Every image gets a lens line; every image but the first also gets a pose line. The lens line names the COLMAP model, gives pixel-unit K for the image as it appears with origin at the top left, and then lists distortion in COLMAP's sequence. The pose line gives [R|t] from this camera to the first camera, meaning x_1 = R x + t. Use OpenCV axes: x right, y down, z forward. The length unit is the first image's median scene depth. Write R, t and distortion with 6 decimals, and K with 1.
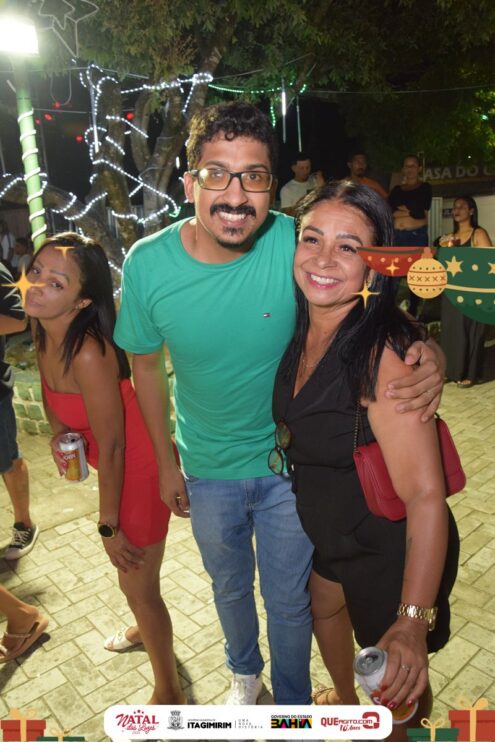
lens RADIAL K [[591.4, 0, 249.4], [0, 591.4, 376.0], [0, 0, 1]] dist [-0.163904, 0.145183]
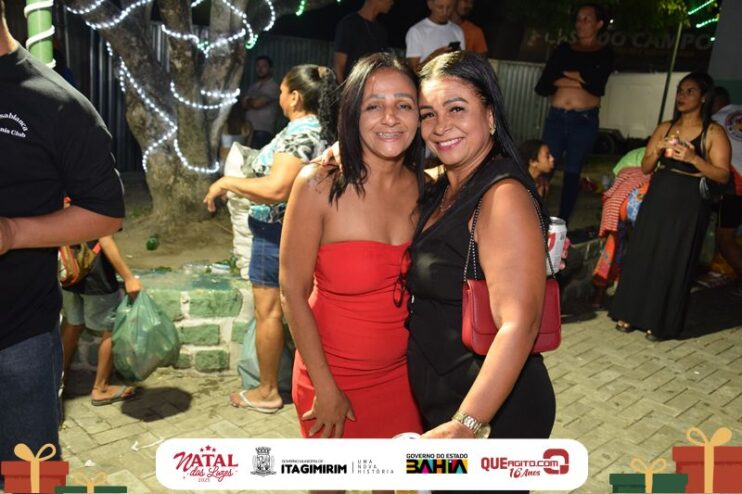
lens RADIAL K [[735.5, 0, 381.1], [0, 735.5, 241.2], [0, 0, 1]] dist [0.021119, 0.000000]
pose [[0.988305, 0.111017, 0.104536, -0.046499], [-0.107680, 0.993495, -0.037062, -0.031024], [-0.107970, 0.025372, 0.993830, 0.127184]]
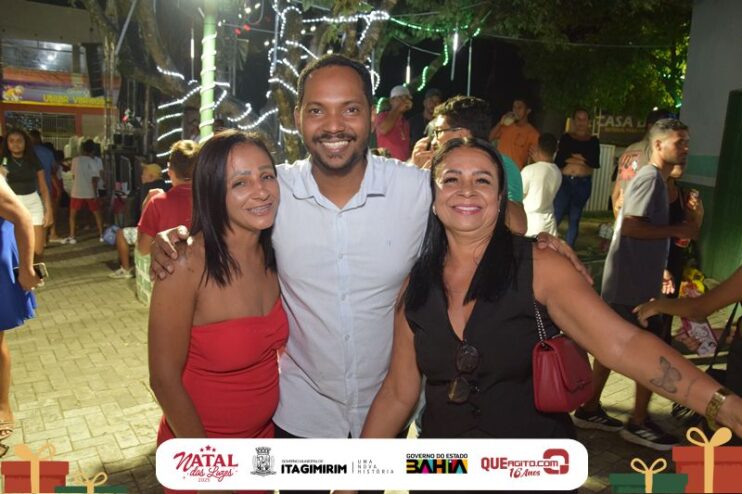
lens RADIAL K [[591.4, 0, 371.9], [0, 591.4, 247.0], [0, 0, 1]] dist [-0.163904, 0.145183]
pose [[0.988604, 0.128500, -0.078415, 0.046092], [-0.134537, 0.987890, -0.077280, 0.001894], [0.067535, 0.086949, 0.993921, -0.057664]]
